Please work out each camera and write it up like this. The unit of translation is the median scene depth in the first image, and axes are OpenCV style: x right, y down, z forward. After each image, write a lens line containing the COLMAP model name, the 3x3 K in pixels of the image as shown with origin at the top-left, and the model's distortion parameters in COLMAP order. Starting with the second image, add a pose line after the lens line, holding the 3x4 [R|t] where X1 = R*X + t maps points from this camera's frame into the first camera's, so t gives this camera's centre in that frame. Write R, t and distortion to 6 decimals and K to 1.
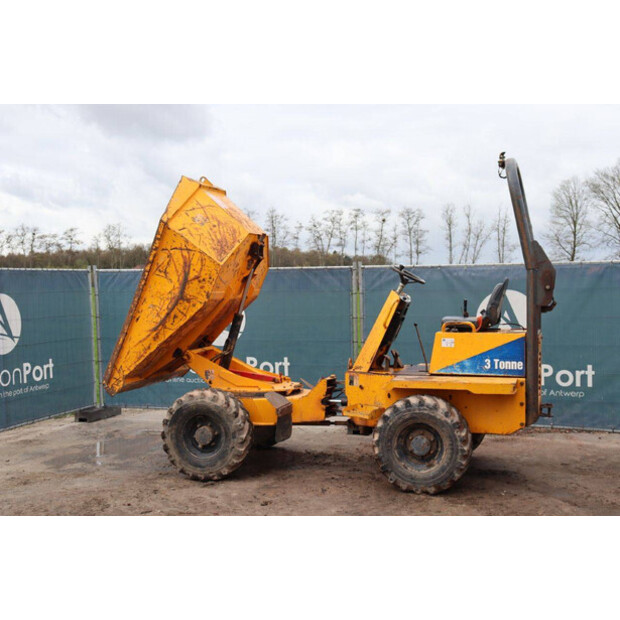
lens RADIAL K [[811.6, 0, 310.0], [0, 811.6, 310.0], [0, 0, 1]] dist [0.040494, 0.032644]
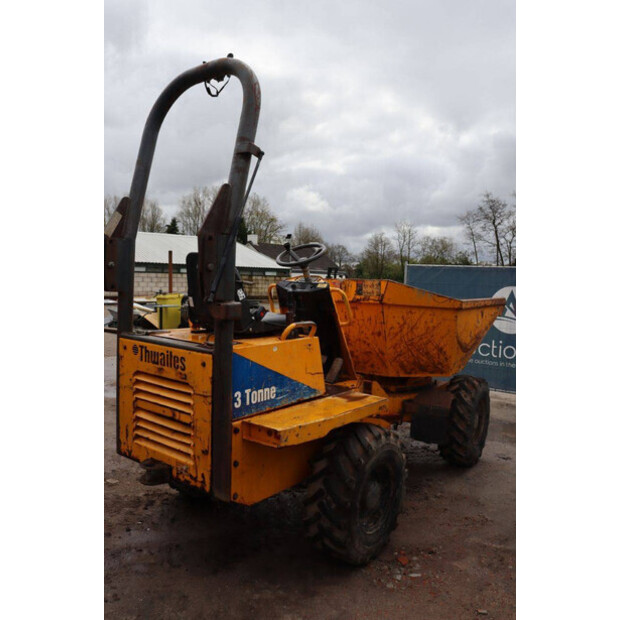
lens RADIAL K [[504.2, 0, 310.0], [0, 504.2, 310.0], [0, 0, 1]] dist [-0.176645, 0.157917]
pose [[-0.321522, 0.056208, -0.945232, 0.582532], [-0.064527, 0.994616, 0.081094, -0.031735], [0.944701, 0.087067, -0.316164, 1.205644]]
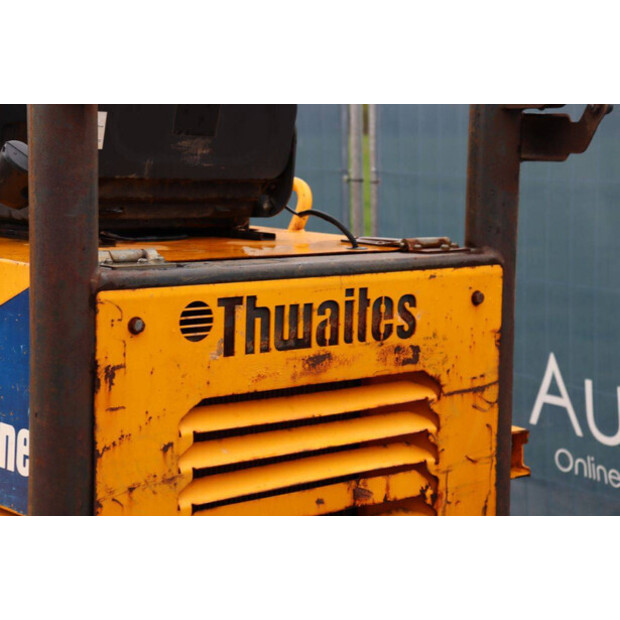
lens RADIAL K [[1465.3, 0, 325.9], [0, 1465.3, 310.3], [0, 0, 1]] dist [0.418051, 0.292916]
pose [[0.845971, 0.088056, -0.525908, 0.443866], [-0.041035, 0.994097, 0.100439, 0.005450], [0.531648, -0.063388, 0.844590, 0.733887]]
